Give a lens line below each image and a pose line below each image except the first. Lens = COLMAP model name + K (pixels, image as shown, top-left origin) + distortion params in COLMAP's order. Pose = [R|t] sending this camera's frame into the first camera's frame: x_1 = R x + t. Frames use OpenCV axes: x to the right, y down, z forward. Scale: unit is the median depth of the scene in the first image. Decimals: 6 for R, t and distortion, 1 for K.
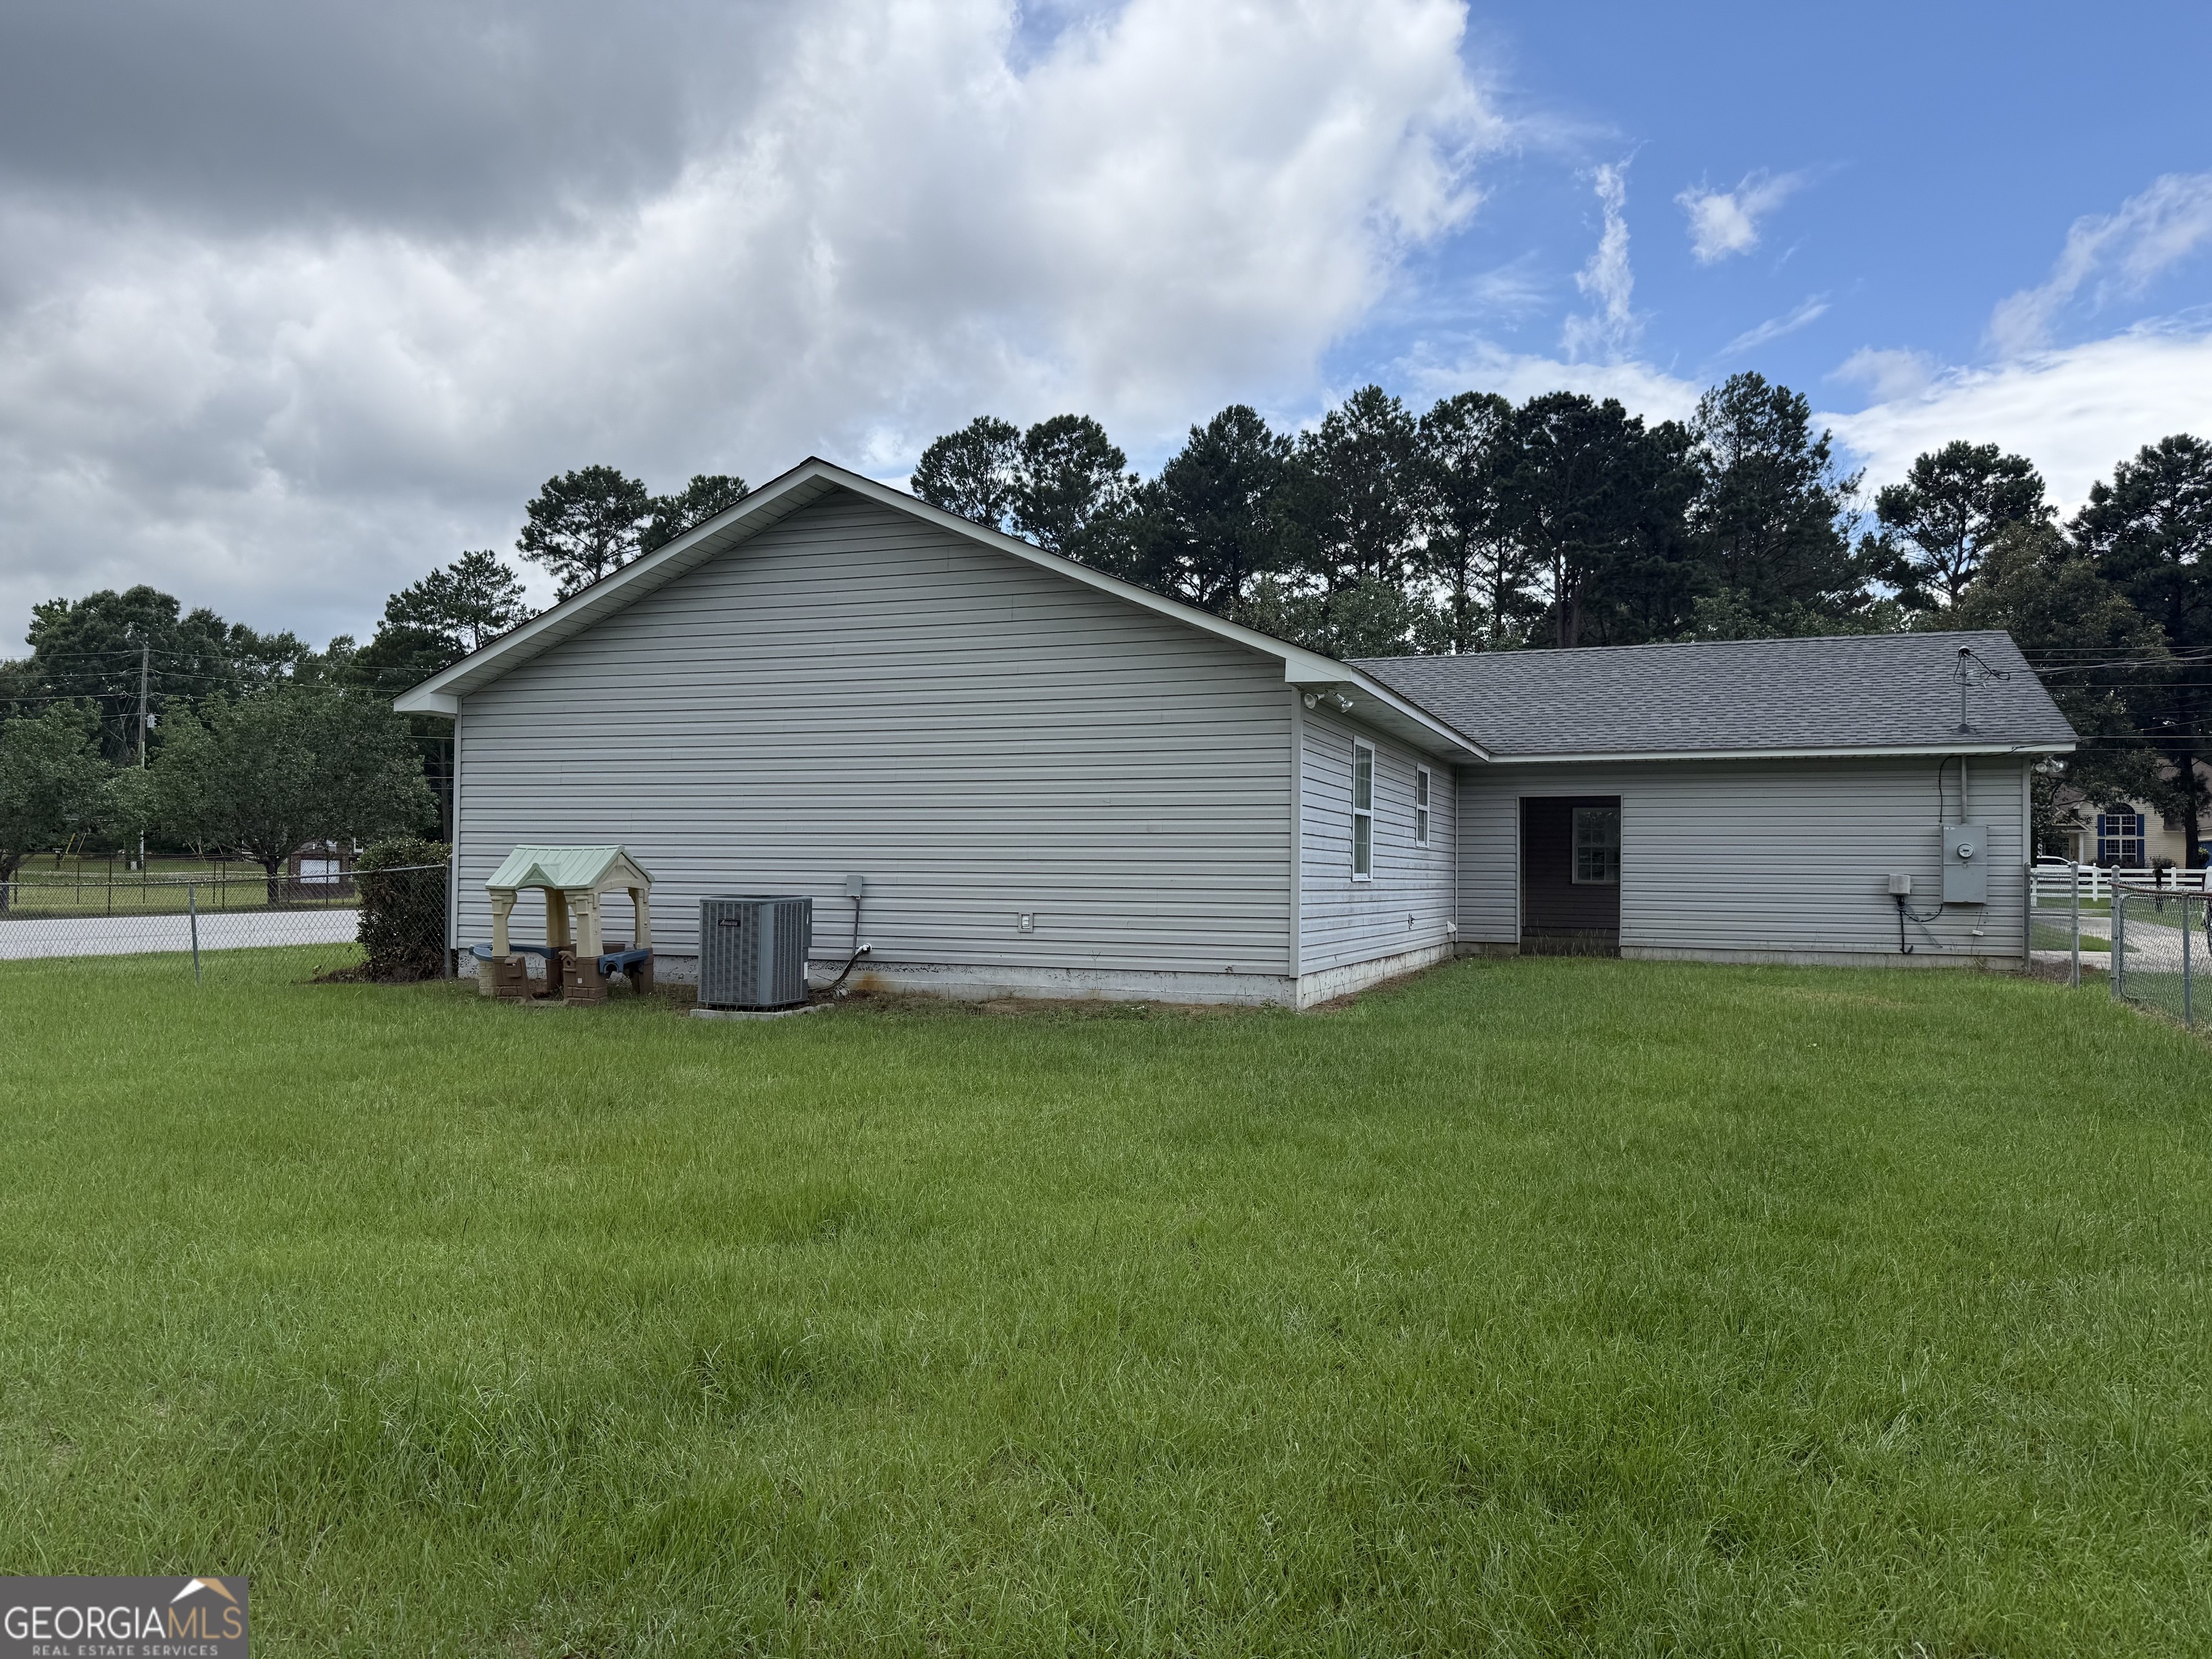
lens RADIAL K [[1536.2, 0, 1100.7], [0, 1536.2, 865.9], [0, 0, 1]] dist [-0.001829, -0.024709]
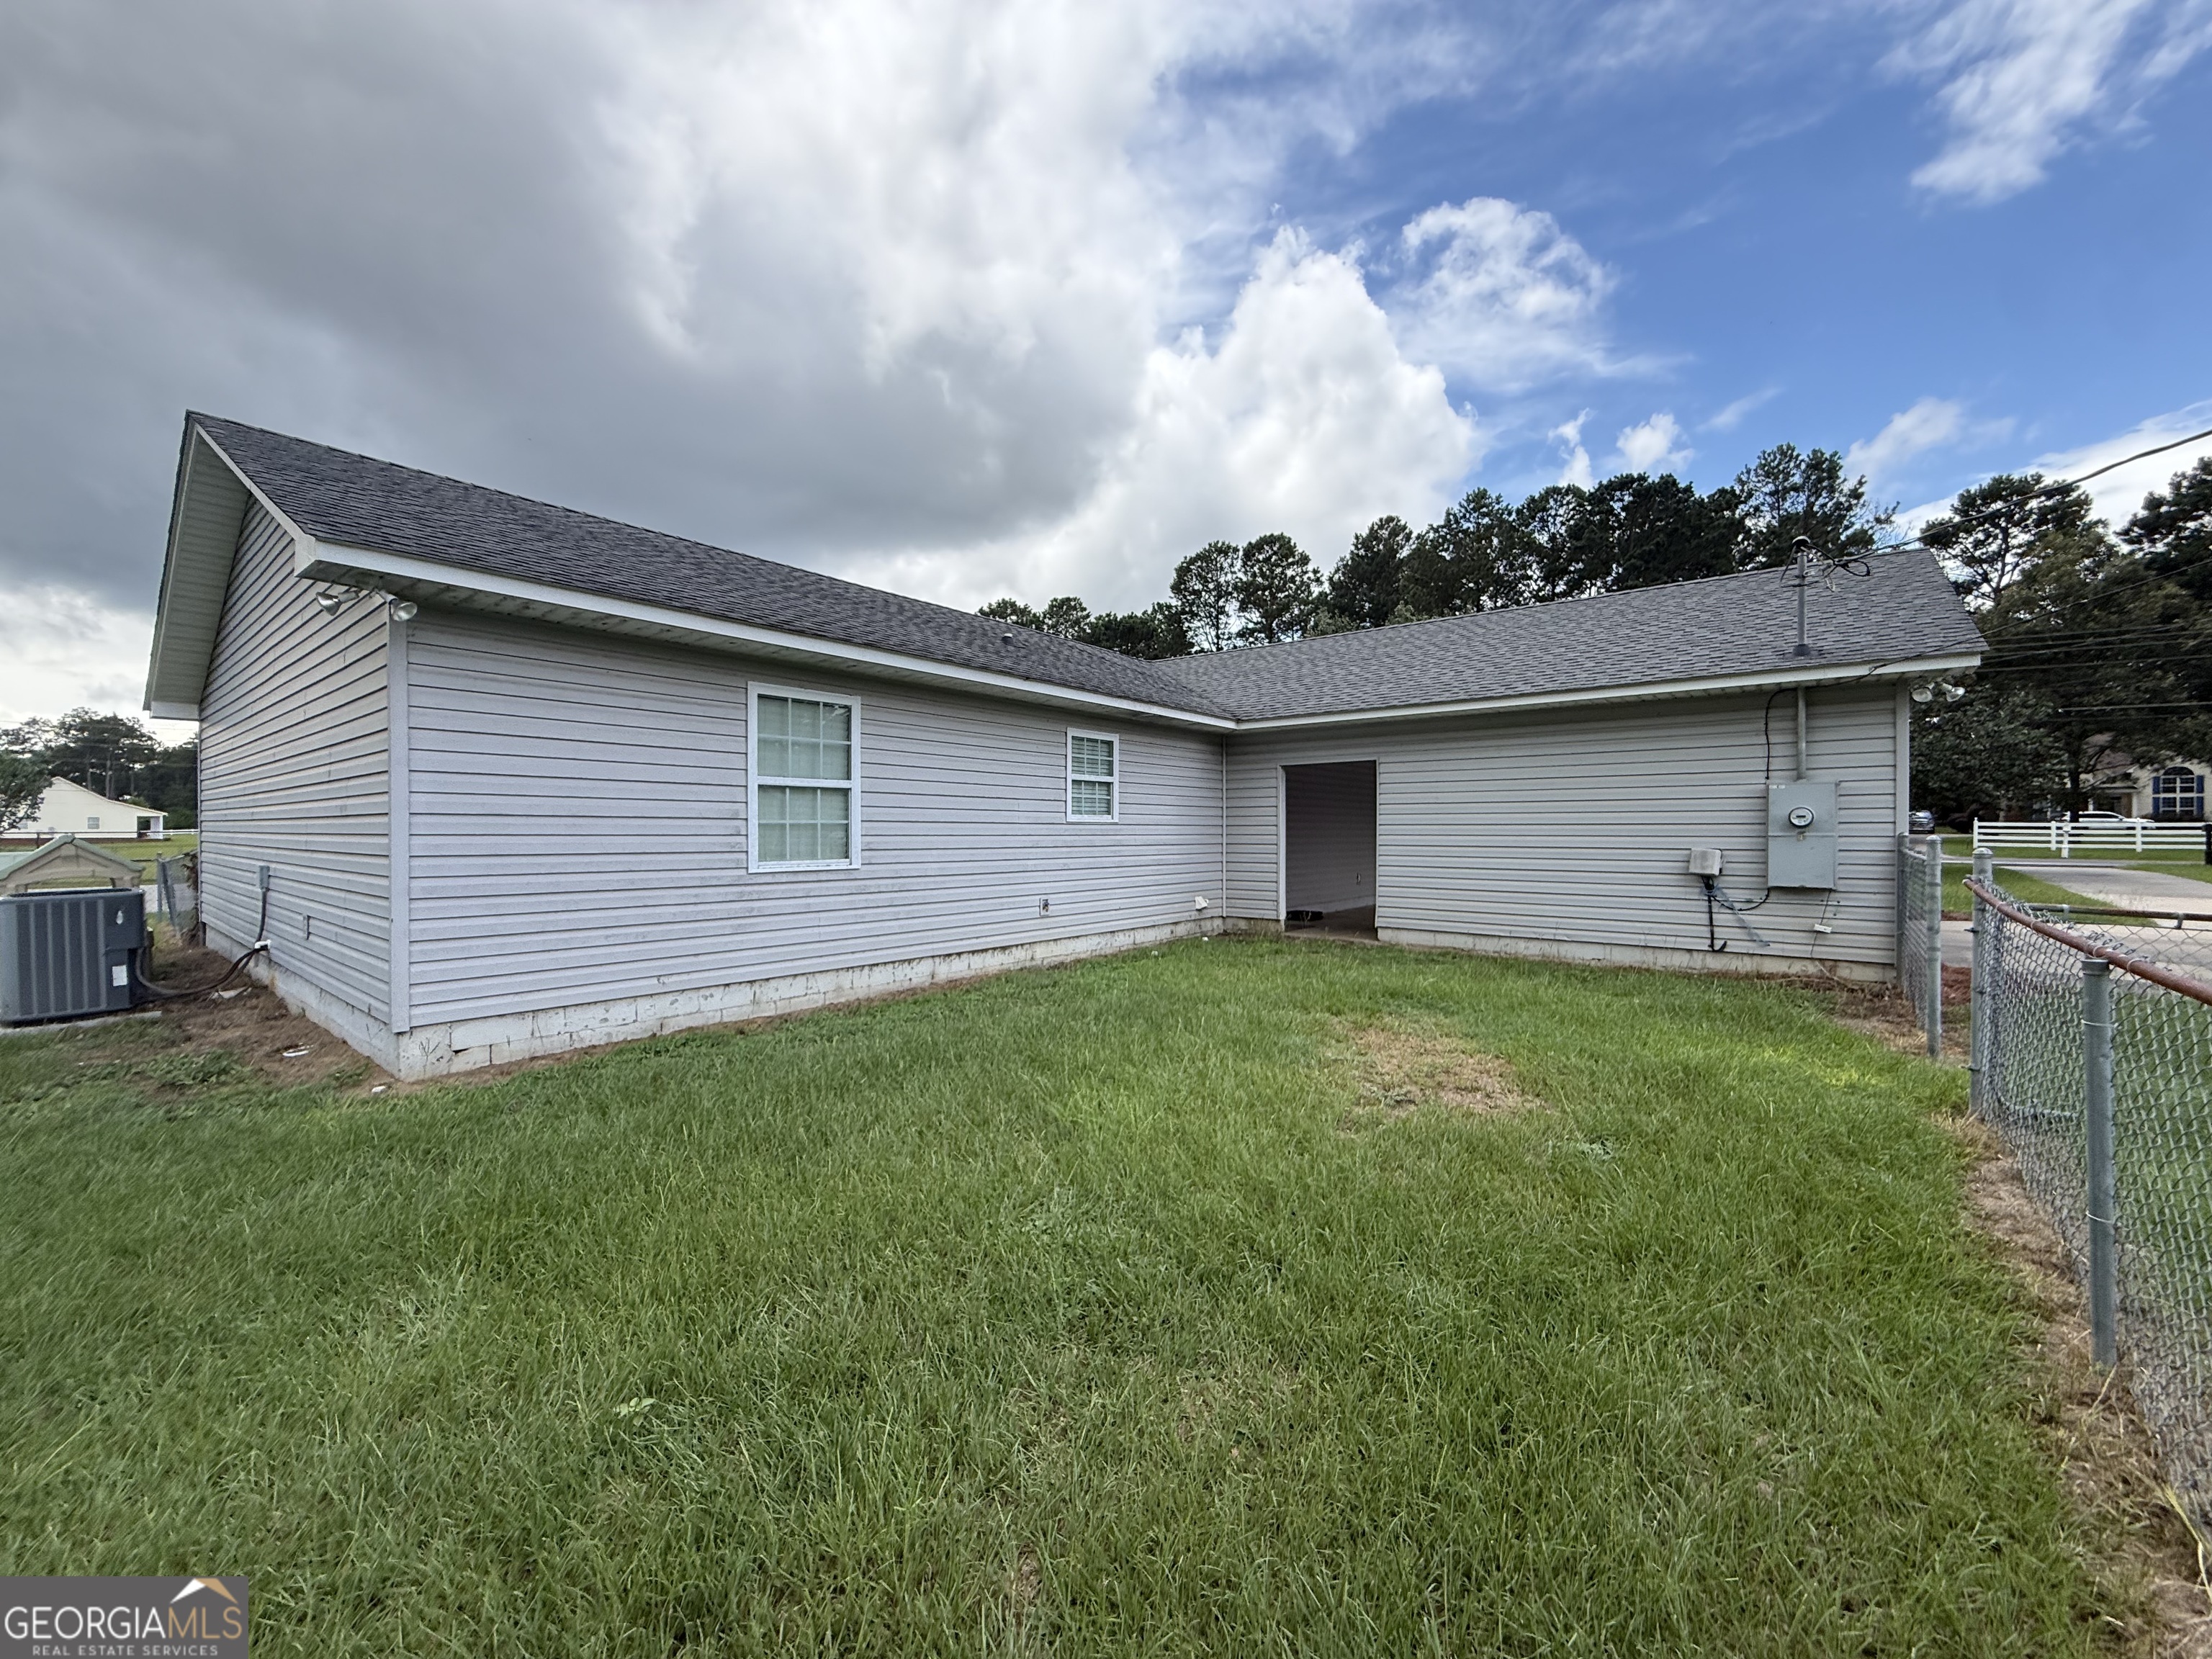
lens RADIAL K [[884.0, 0, 1104.7], [0, 884.0, 836.6], [0, 0, 1]] dist [0.001302, -0.000012]
pose [[0.956104, -0.007440, -0.292932, 0.085915], [0.010595, 0.999902, 0.009187, -0.001811], [0.292835, -0.011887, 0.956089, 0.115512]]
